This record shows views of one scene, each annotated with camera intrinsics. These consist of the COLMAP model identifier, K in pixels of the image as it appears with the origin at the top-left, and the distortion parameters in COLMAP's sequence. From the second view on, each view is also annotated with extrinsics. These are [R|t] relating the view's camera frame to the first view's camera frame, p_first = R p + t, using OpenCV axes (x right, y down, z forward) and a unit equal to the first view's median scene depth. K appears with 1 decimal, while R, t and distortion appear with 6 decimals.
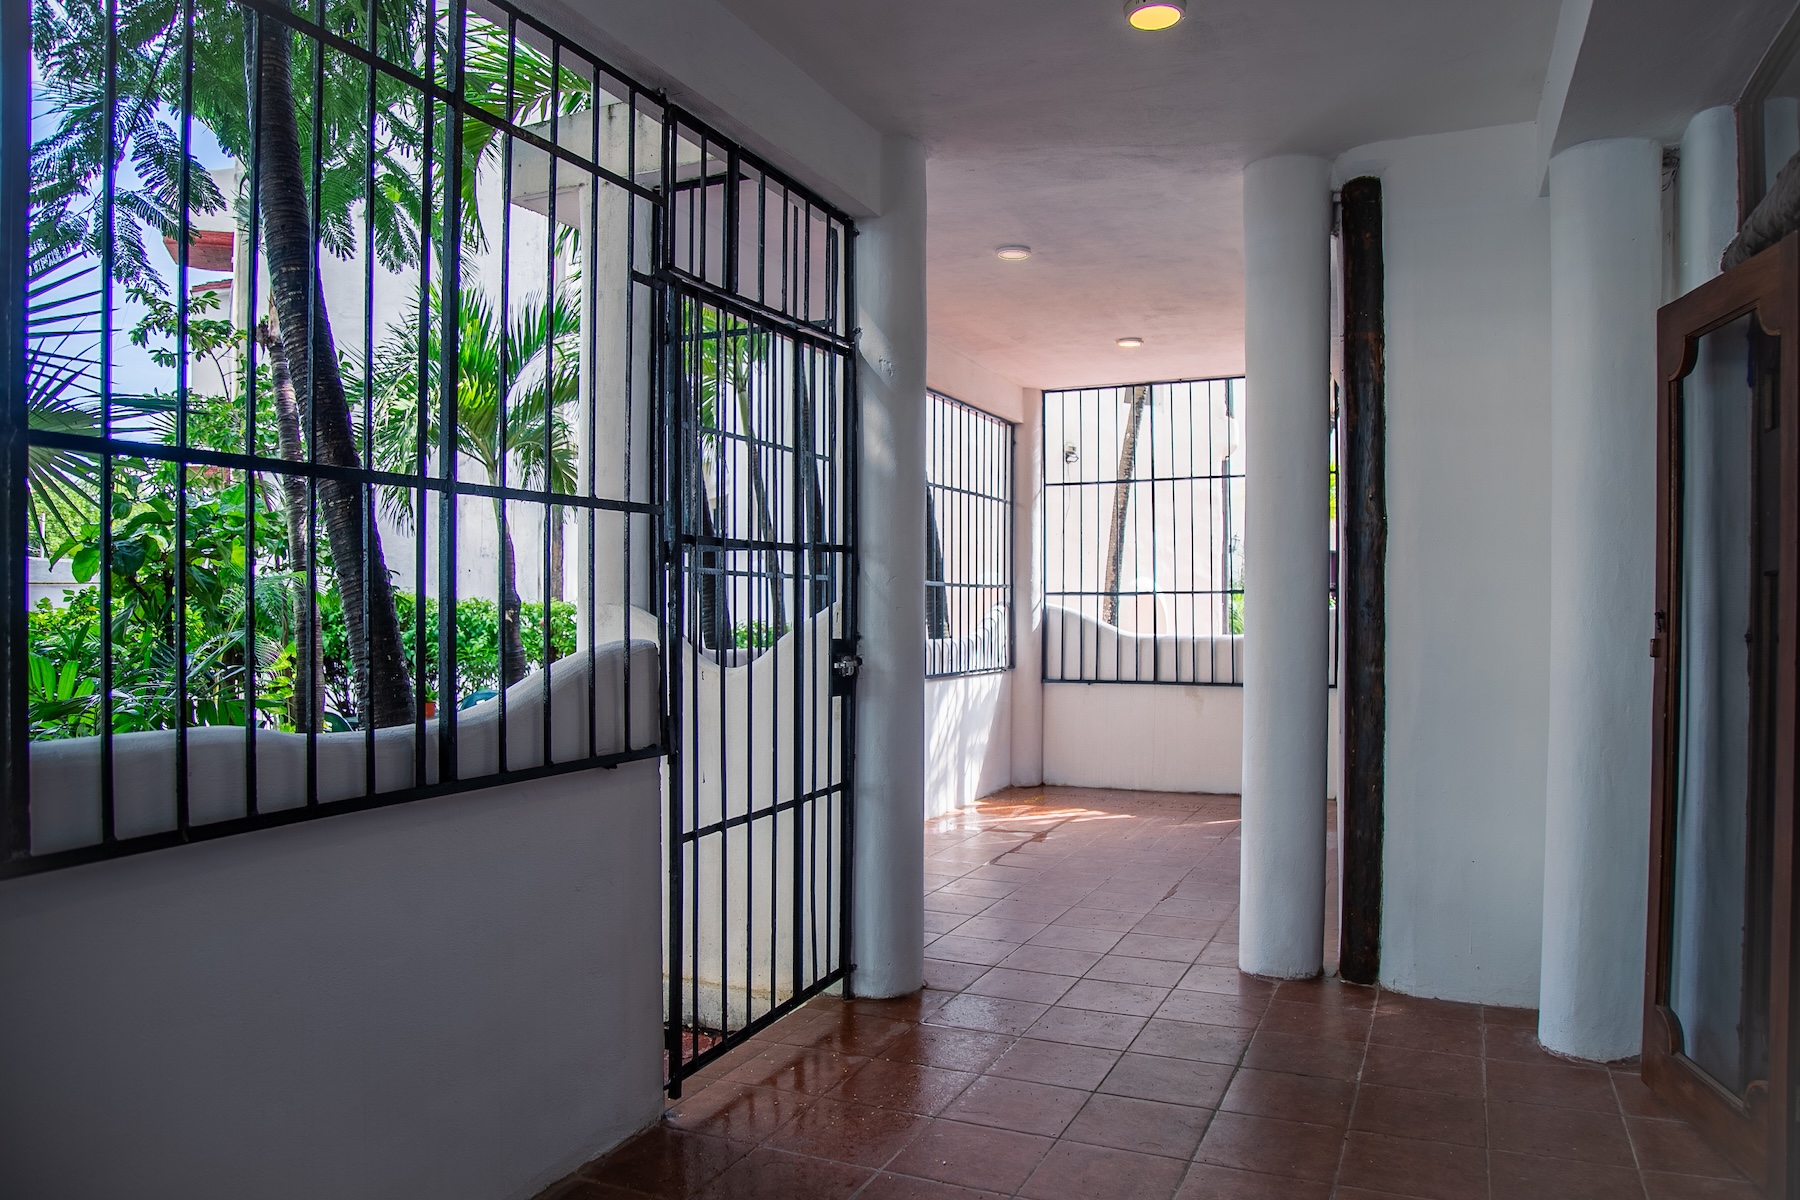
lens RADIAL K [[1256.9, 0, 906.4], [0, 1256.9, 602.1], [0, 0, 1]] dist [-0.115090, 0.071507]
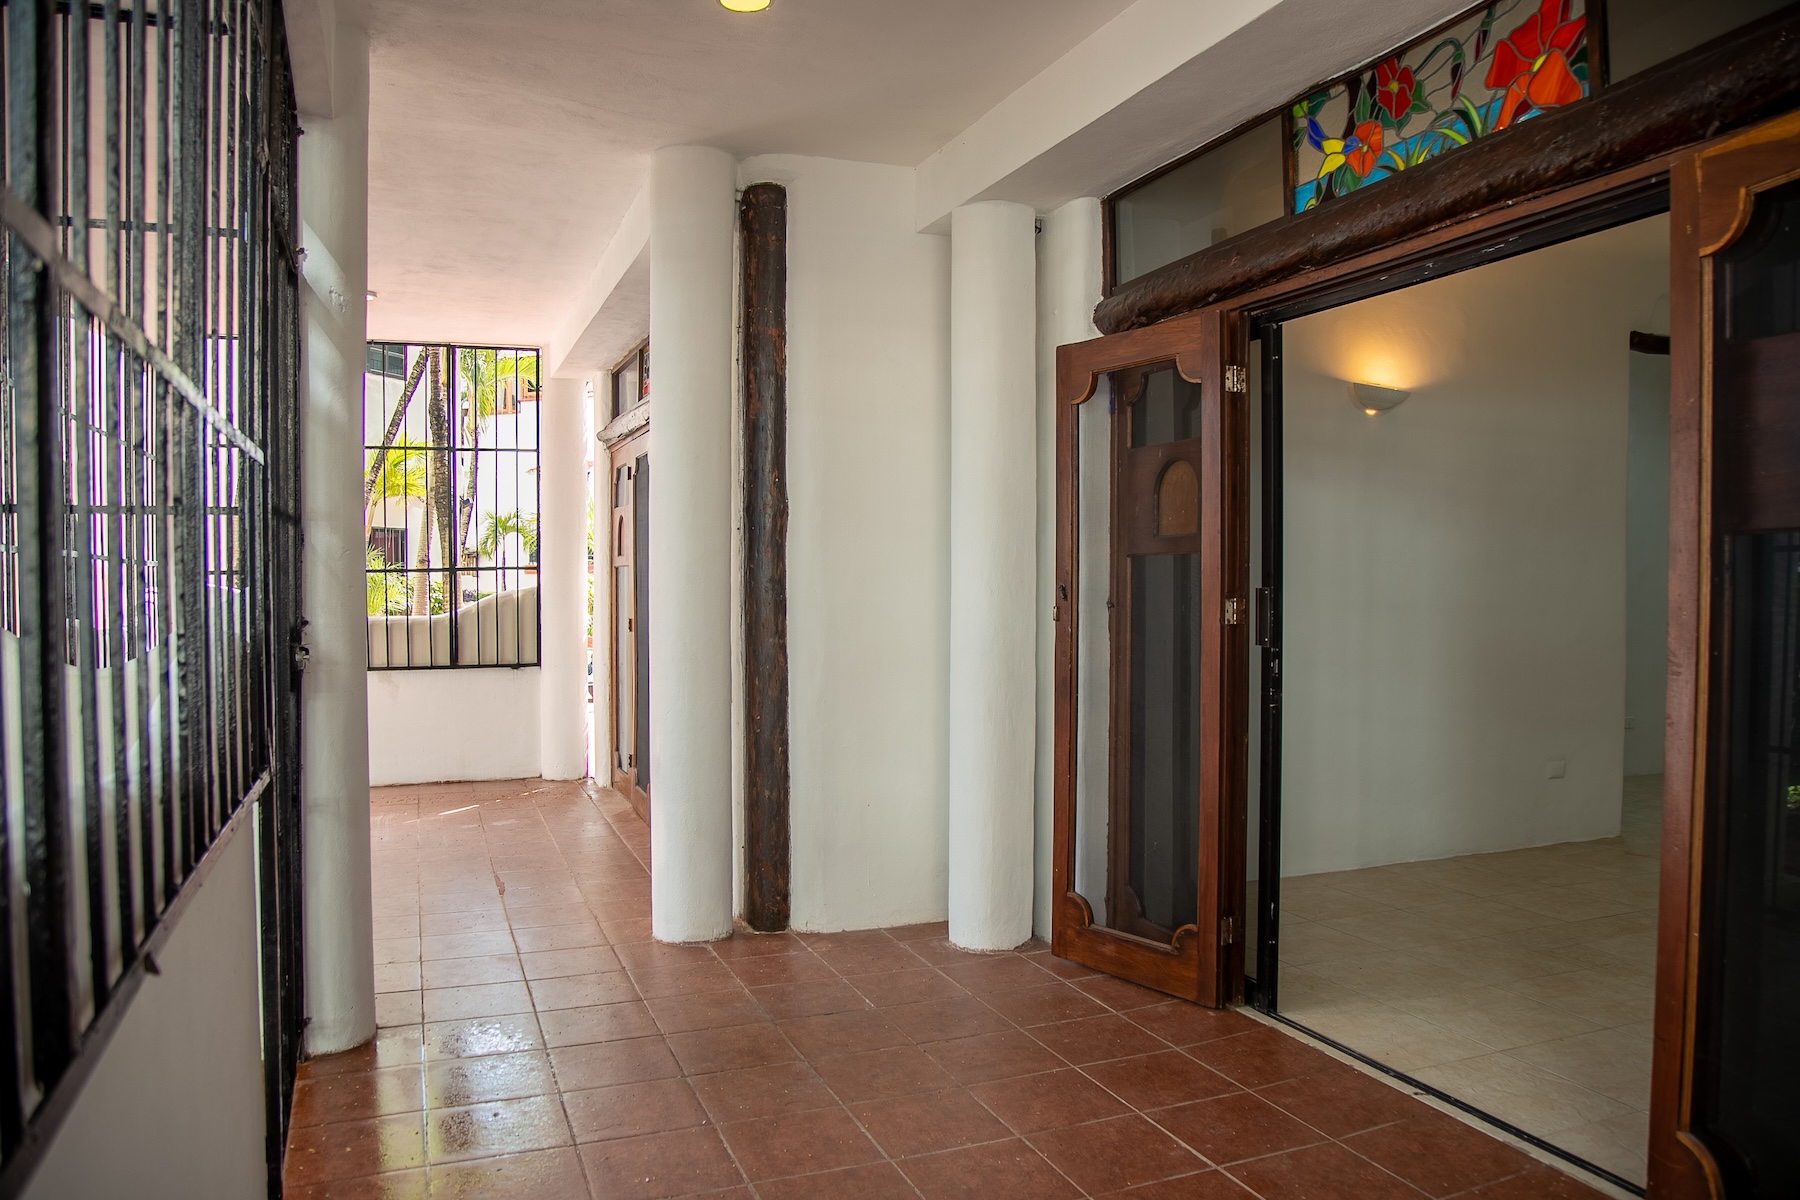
lens RADIAL K [[1279.1, 0, 900.0], [0, 1279.1, 600.0], [0, 0, 1]] dist [-0.117189, 0.072183]
pose [[0.700417, -0.013829, 0.713600, -0.344276], [0.003927, 0.999872, 0.015523, 0.001863], [-0.713723, -0.008070, 0.700382, 0.141620]]
